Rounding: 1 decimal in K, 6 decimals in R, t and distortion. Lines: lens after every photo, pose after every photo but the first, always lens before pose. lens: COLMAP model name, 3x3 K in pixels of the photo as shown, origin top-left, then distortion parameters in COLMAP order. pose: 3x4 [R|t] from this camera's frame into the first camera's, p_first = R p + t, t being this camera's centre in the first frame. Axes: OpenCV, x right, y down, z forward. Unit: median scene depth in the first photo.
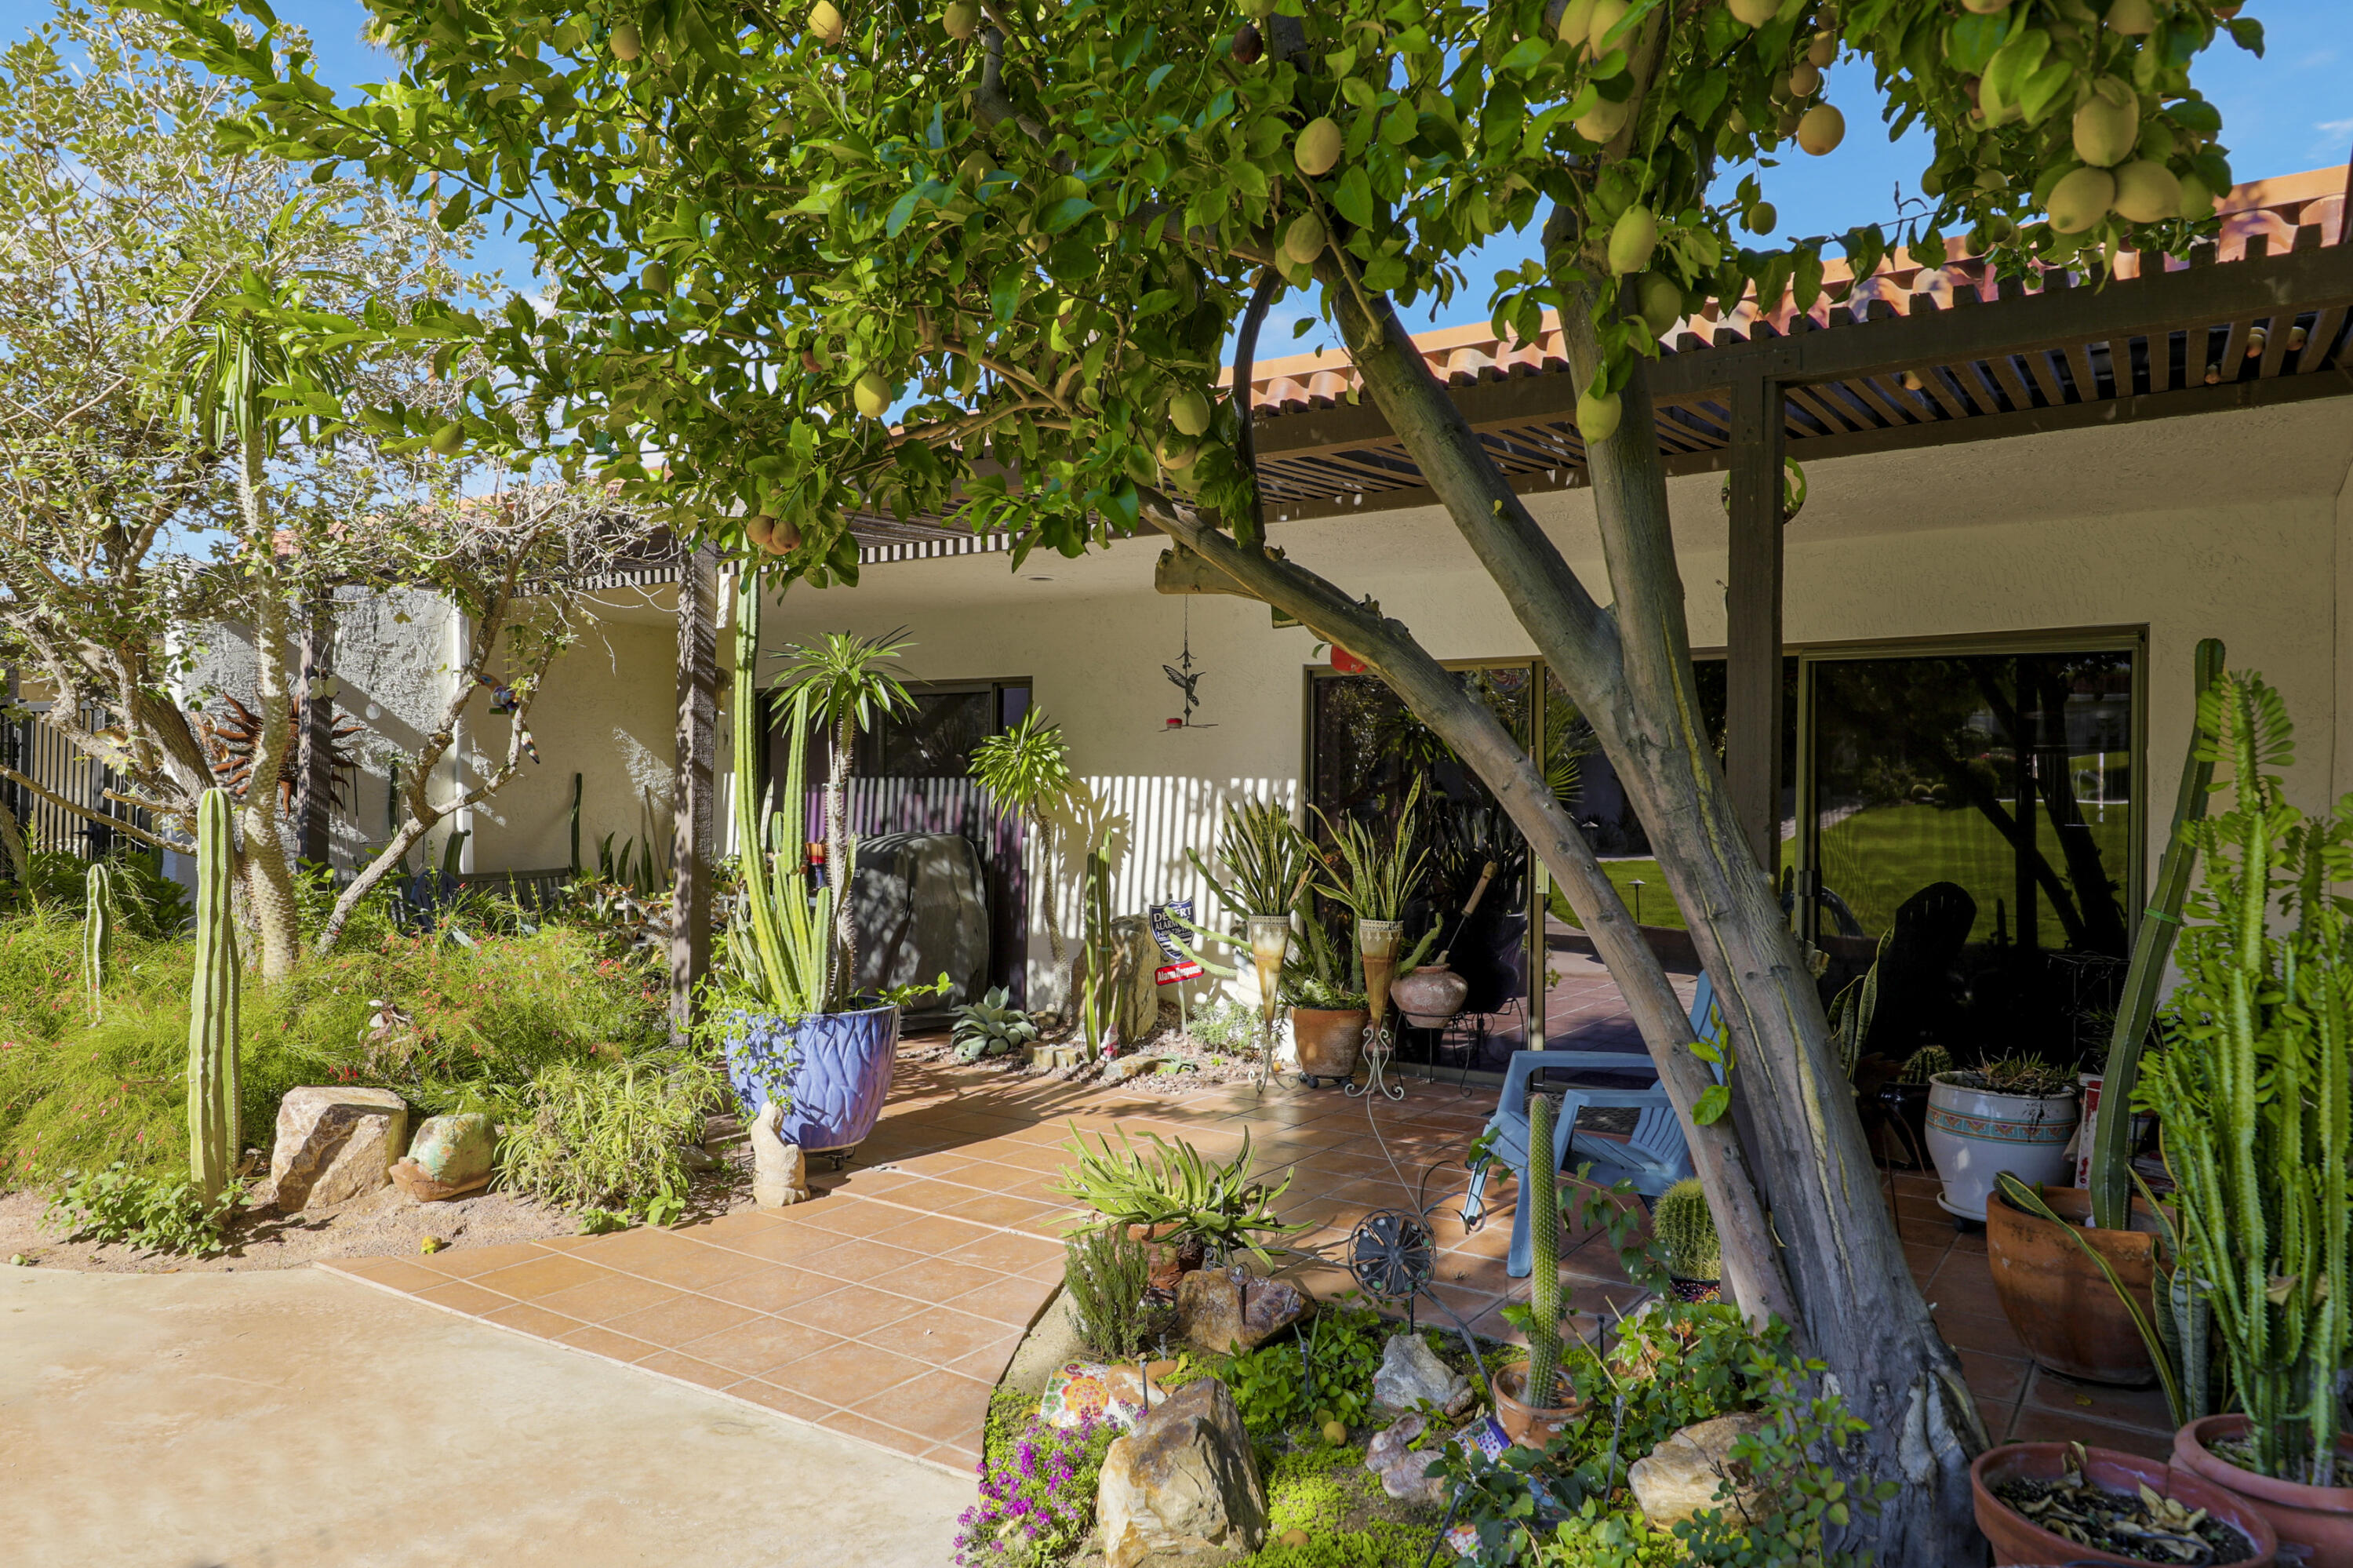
lens RADIAL K [[1514.0, 0, 1183.0], [0, 1514.0, 714.9], [0, 0, 1]] dist [-0.000860, -0.002879]
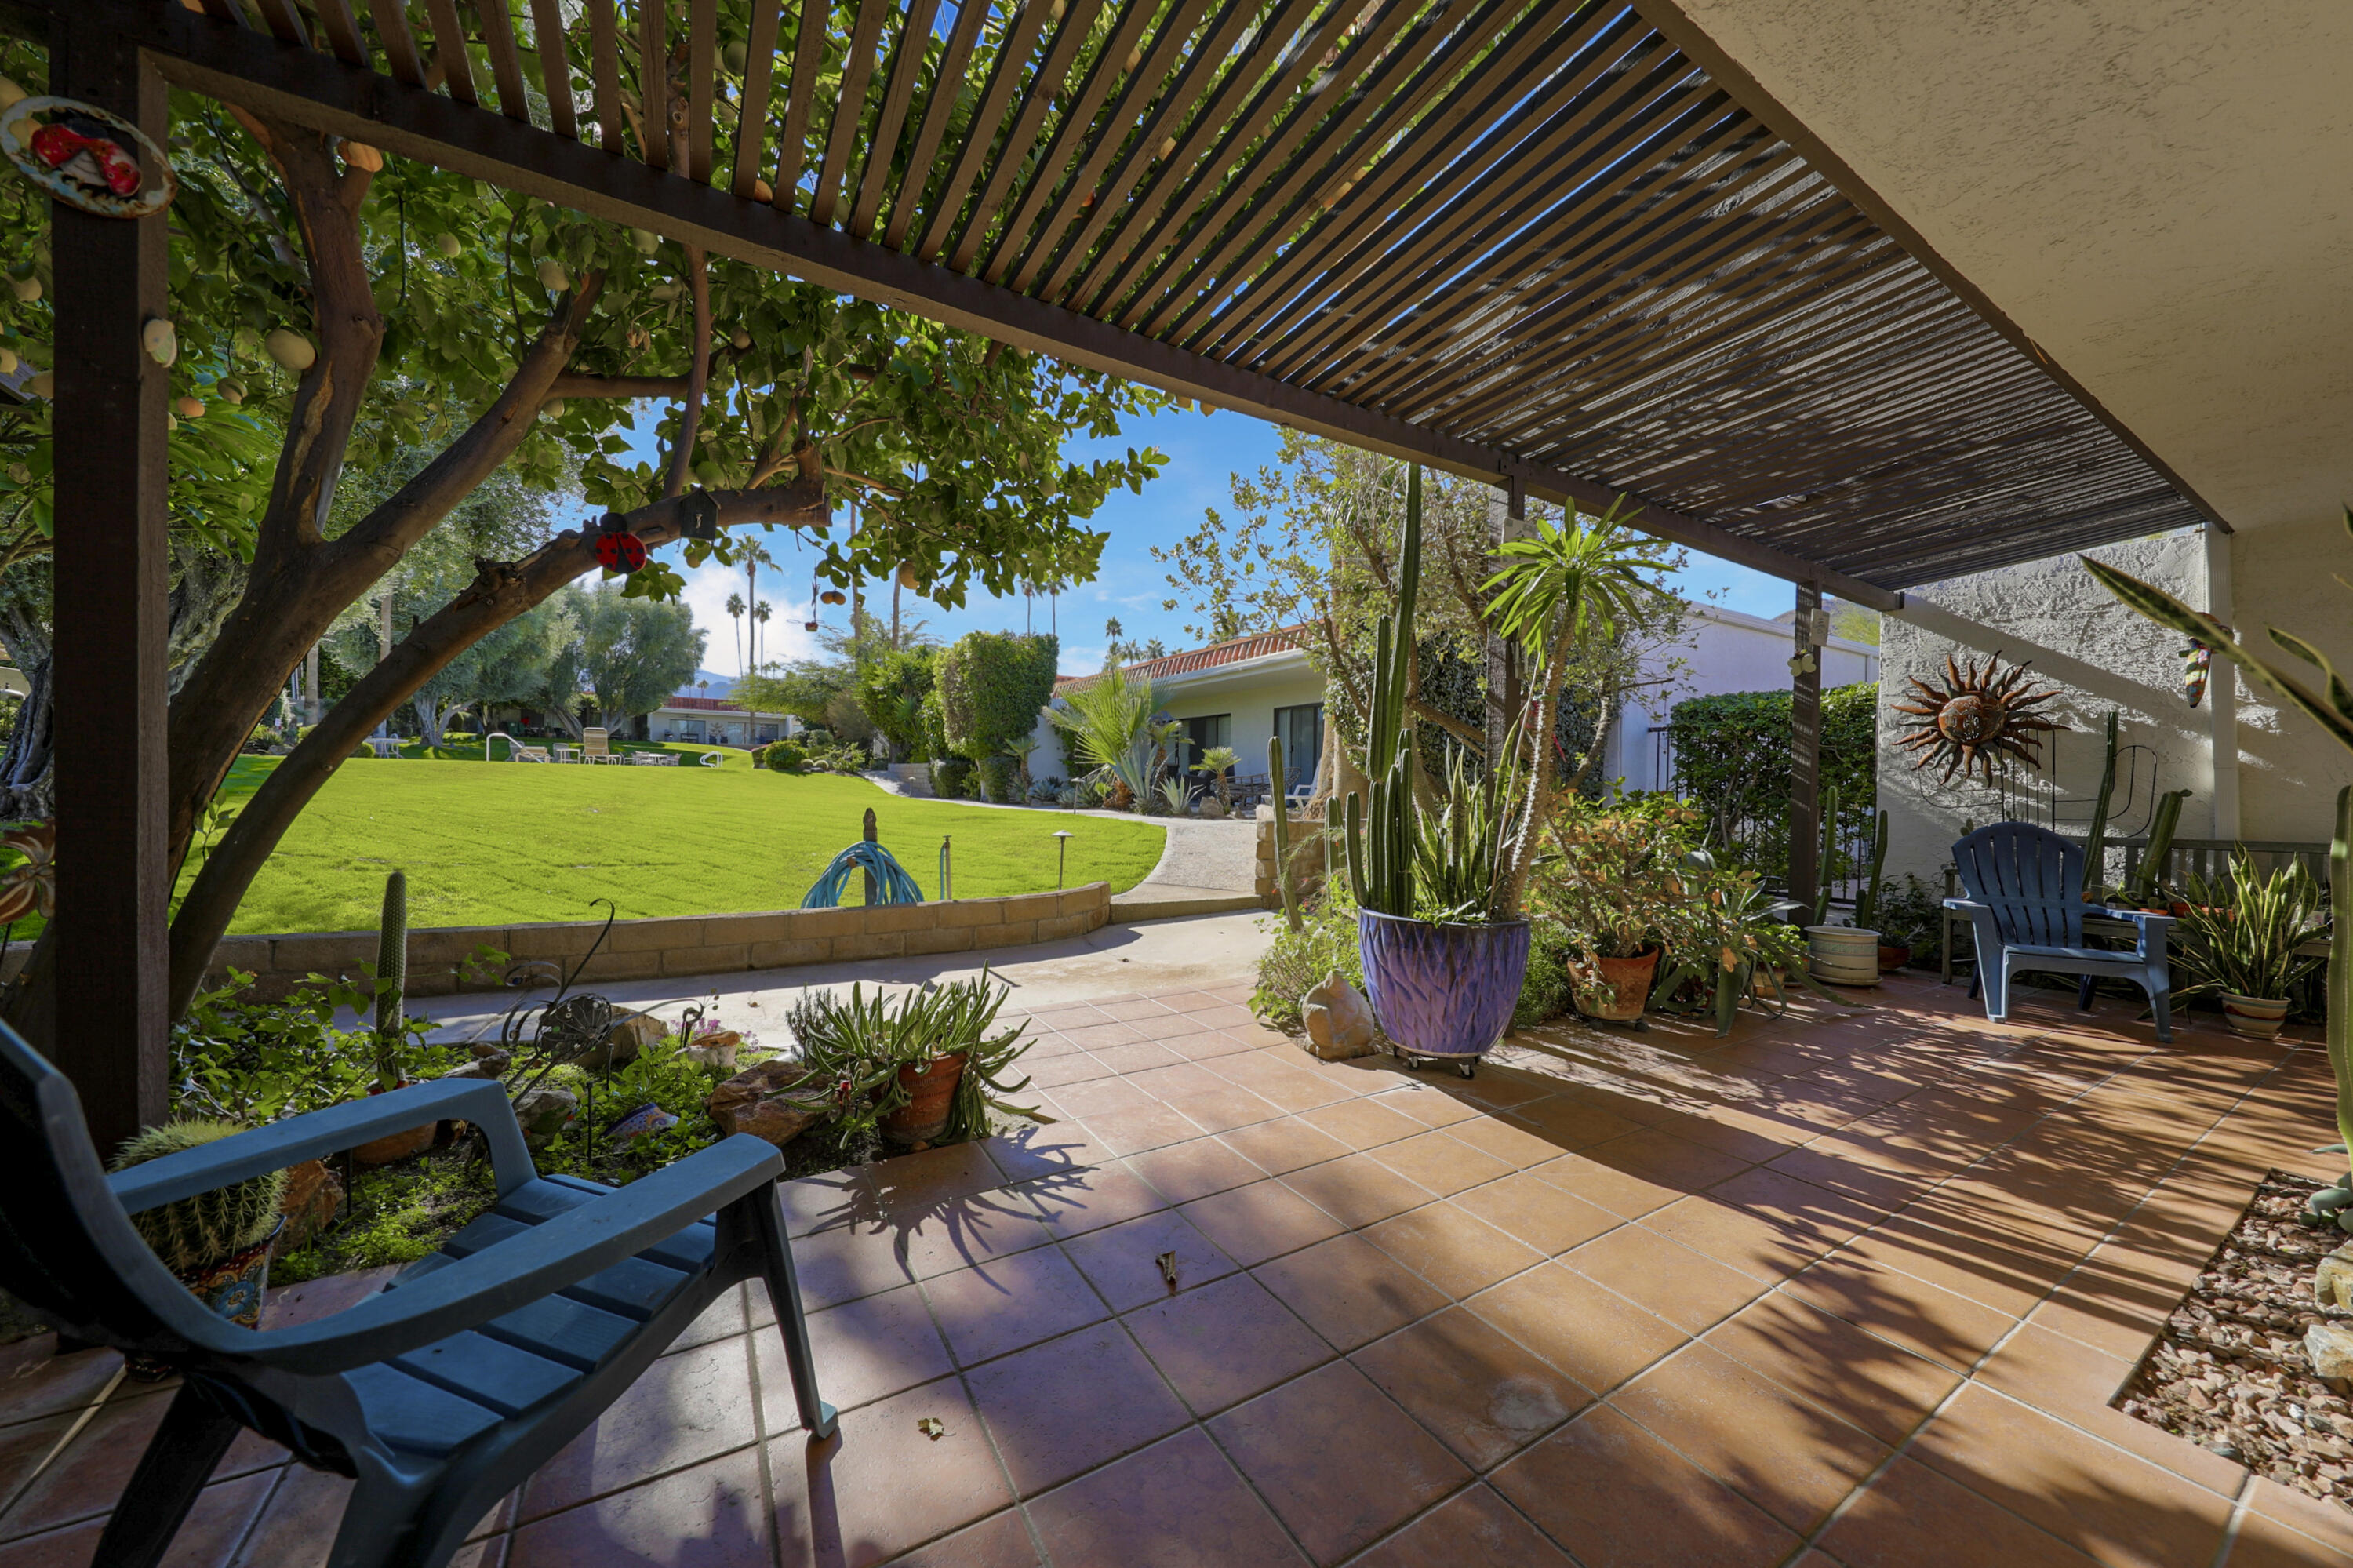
lens RADIAL K [[814.8, 0, 1183.8], [0, 814.8, 784.5], [0, 0, 1]] dist [-0.000633, 0.000113]
pose [[-0.400117, -0.017832, -0.916291, 0.264317], [0.029028, 0.999062, -0.032118, 0.090814], [0.916004, -0.039449, -0.399224, 0.828502]]
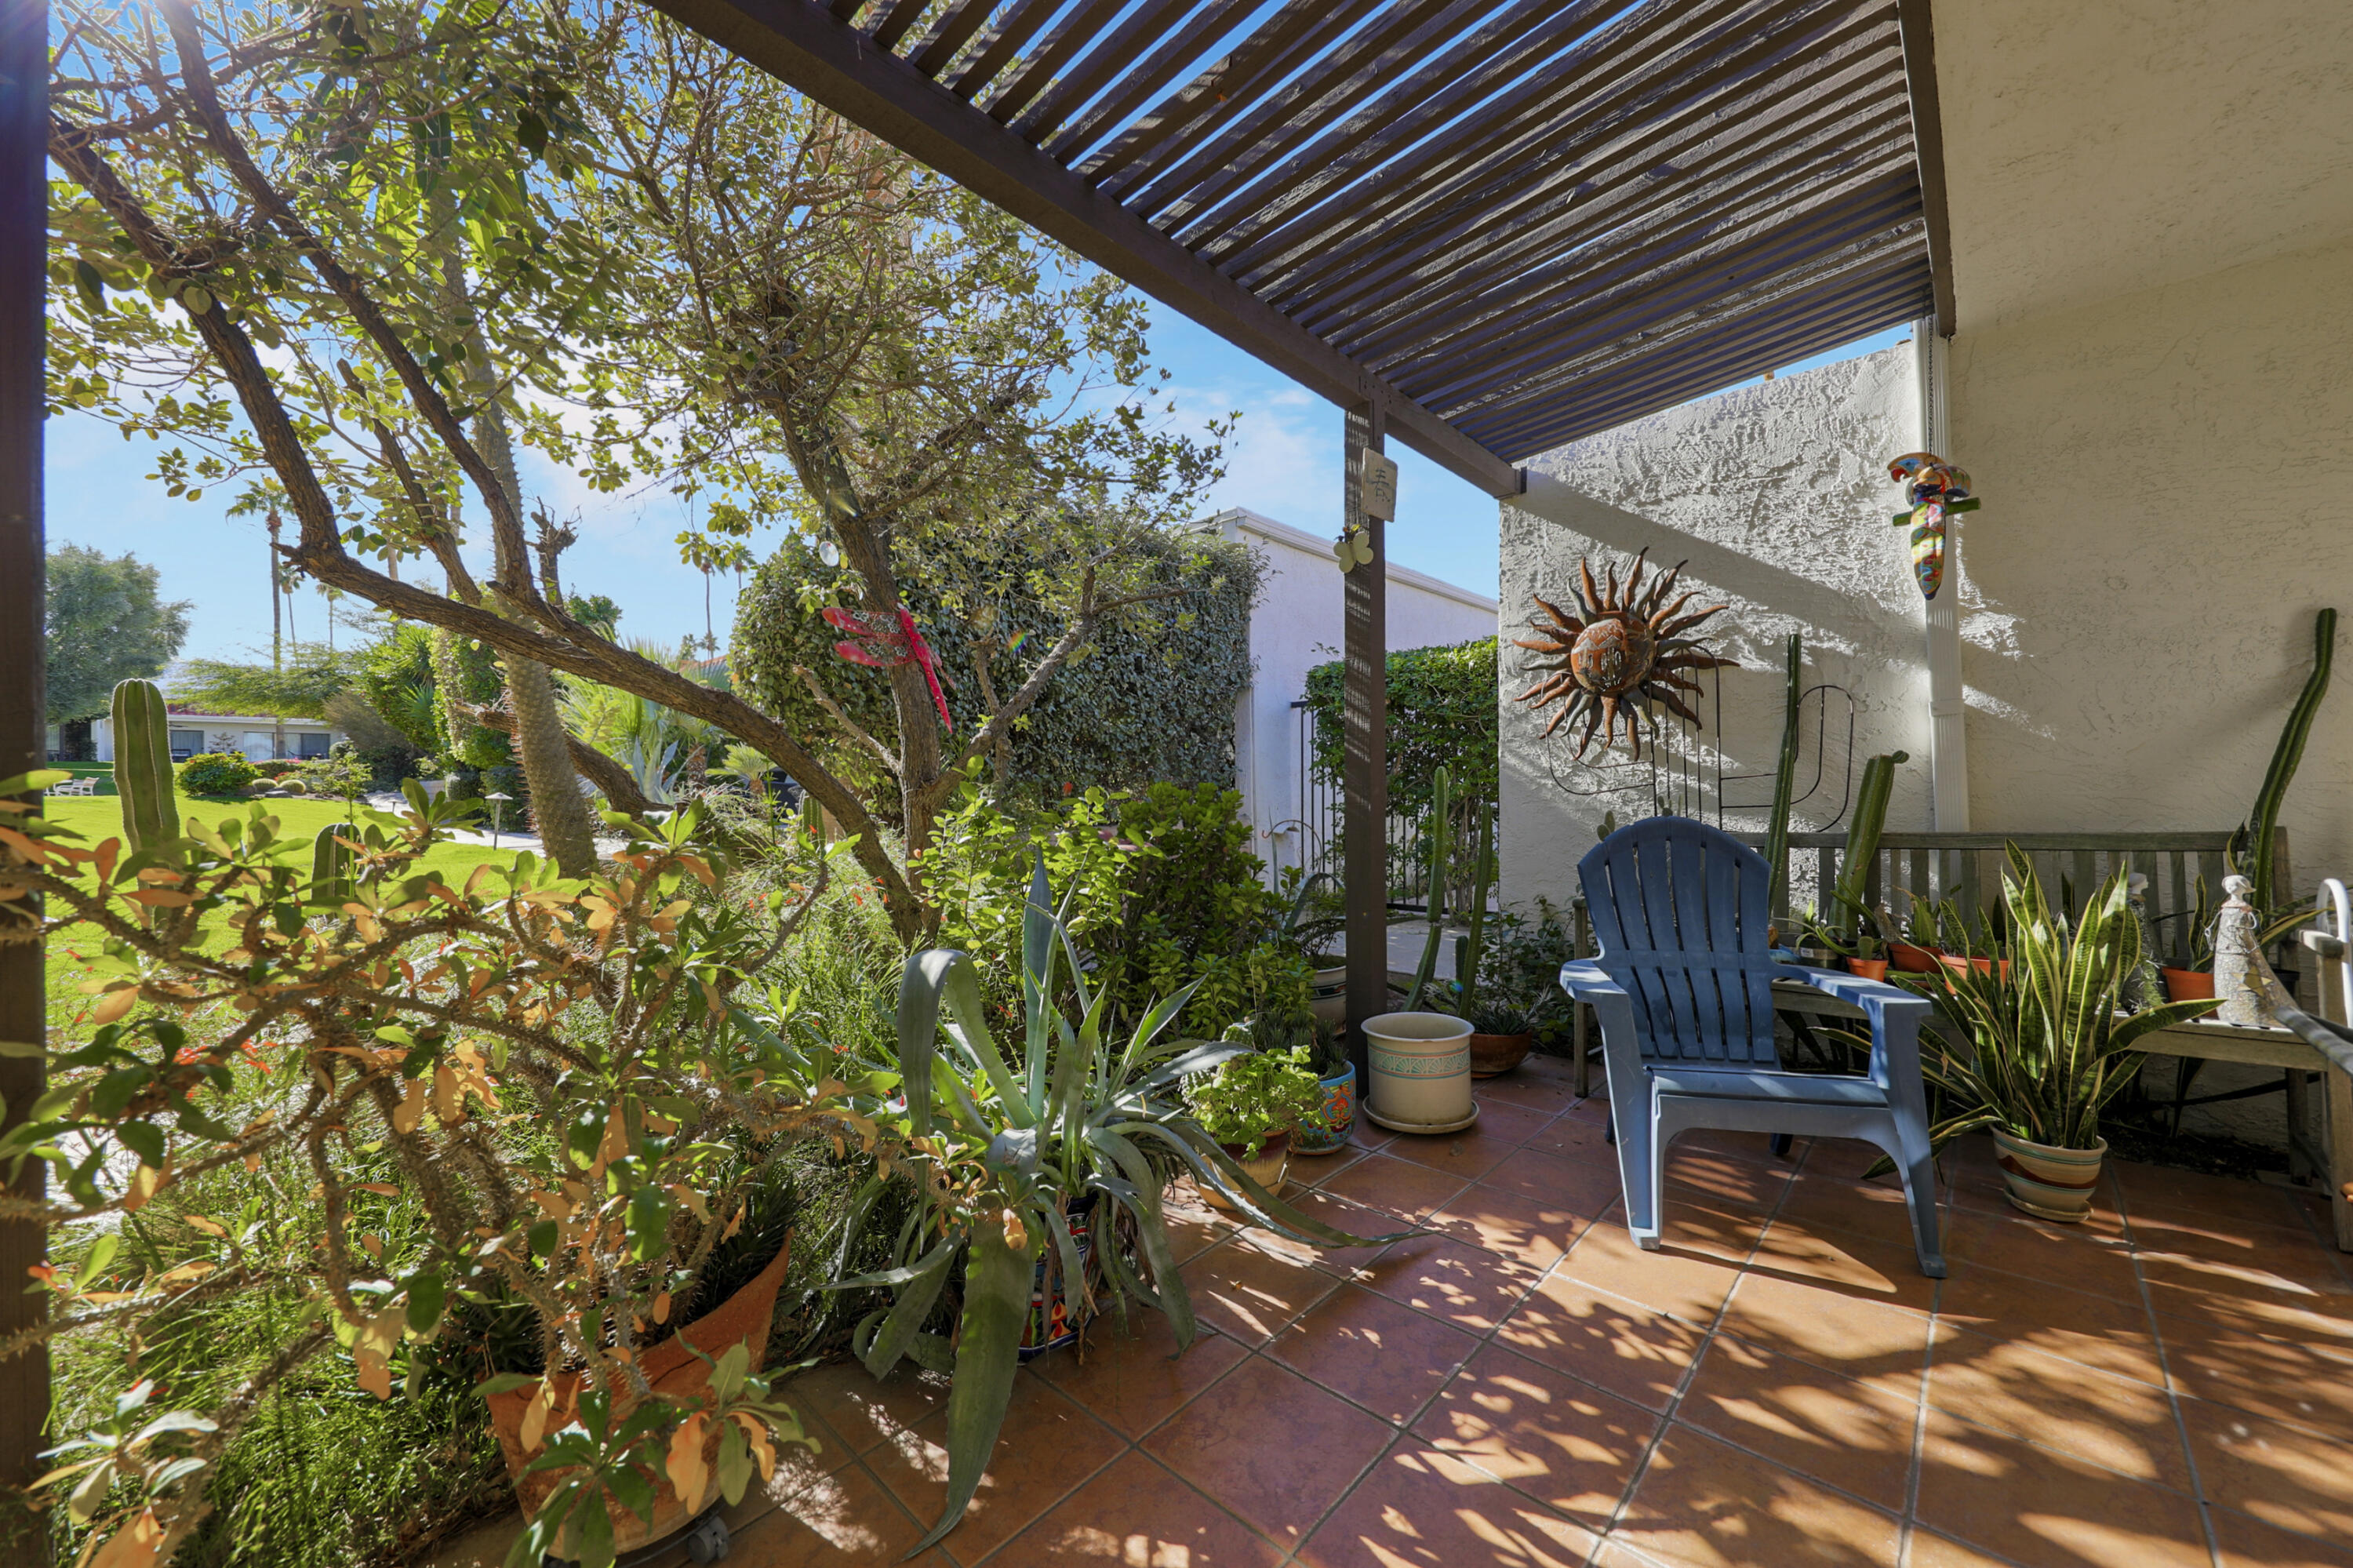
lens RADIAL K [[883.6, 0, 1135.4], [0, 883.6, 812.6], [0, 0, 1]] dist [0.008232, -0.000137]
pose [[-0.161976, 0.020579, -0.986580, -0.140059], [0.073665, 0.997245, 0.008707, 0.095244], [0.984041, -0.071266, -0.163046, 0.994418]]
